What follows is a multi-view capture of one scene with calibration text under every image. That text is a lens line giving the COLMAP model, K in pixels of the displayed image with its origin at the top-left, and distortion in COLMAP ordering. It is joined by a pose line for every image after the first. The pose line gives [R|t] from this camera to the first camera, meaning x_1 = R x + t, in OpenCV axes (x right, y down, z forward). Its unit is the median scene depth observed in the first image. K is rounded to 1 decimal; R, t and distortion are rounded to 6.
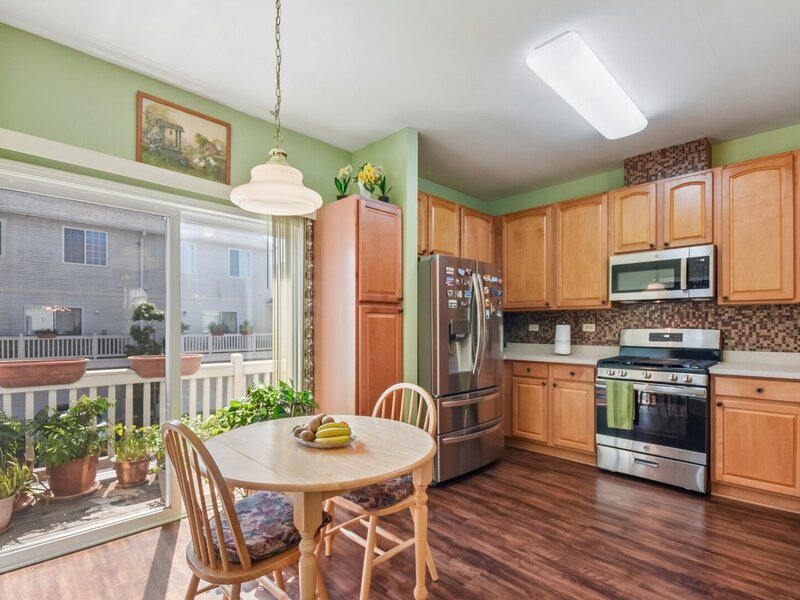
lens RADIAL K [[404.6, 0, 398.9], [0, 404.6, 325.8], [0, 0, 1]] dist [-0.000905, -0.000508]
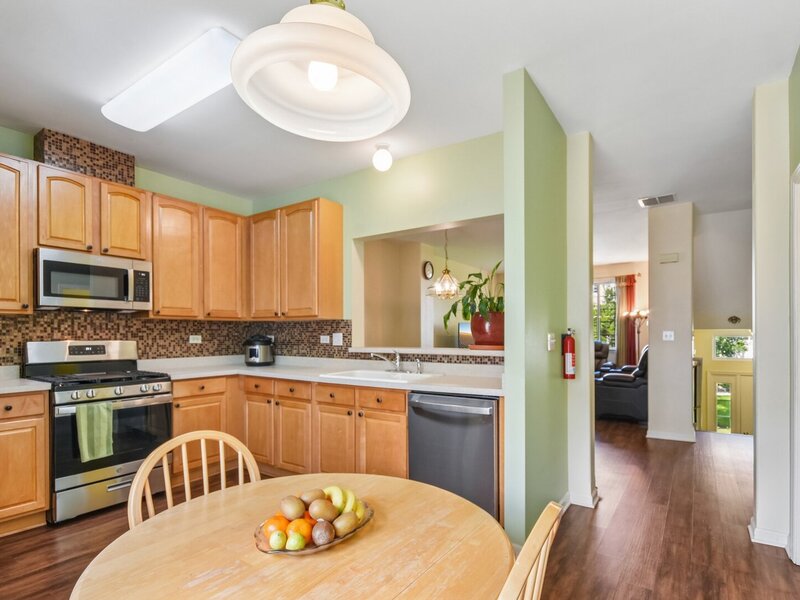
lens RADIAL K [[428.6, 0, 397.1], [0, 428.6, 335.3], [0, 0, 1]] dist [0.007296, 0.000117]
pose [[-0.183293, -0.001586, 0.983057, -0.453013], [0.004195, 0.999988, 0.002395, -0.004855], [-0.983049, 0.004563, -0.183284, 0.537325]]
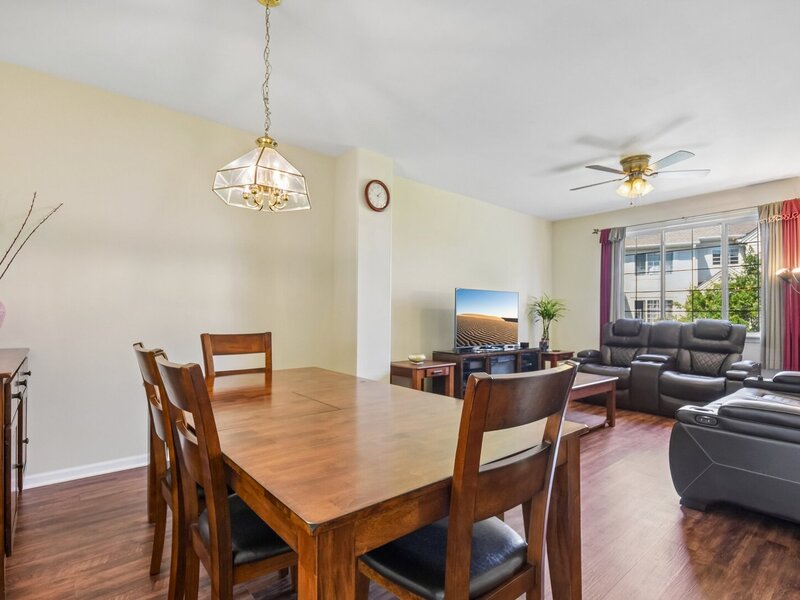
lens RADIAL K [[404.6, 0, 403.3], [0, 404.6, 308.7], [0, 0, 1]] dist [-0.000905, -0.000508]
pose [[0.072923, 0.017587, 0.997183, 0.504556], [-0.004978, 0.999838, -0.017270, 0.029277], [-0.997325, -0.003705, 0.072999, -0.211688]]
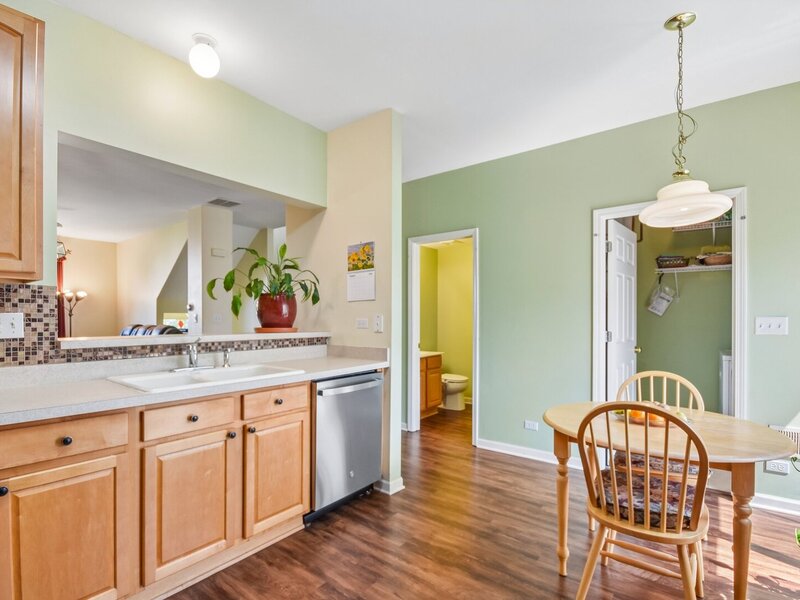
lens RADIAL K [[404.6, 0, 398.4], [0, 404.6, 317.6], [0, 0, 1]] dist [-0.000905, -0.000508]
pose [[-0.992266, -0.001781, -0.124119, 0.350883], [-0.002017, 0.999996, 0.001772, -0.003489], [0.124115, 0.002009, -0.992266, 1.098346]]
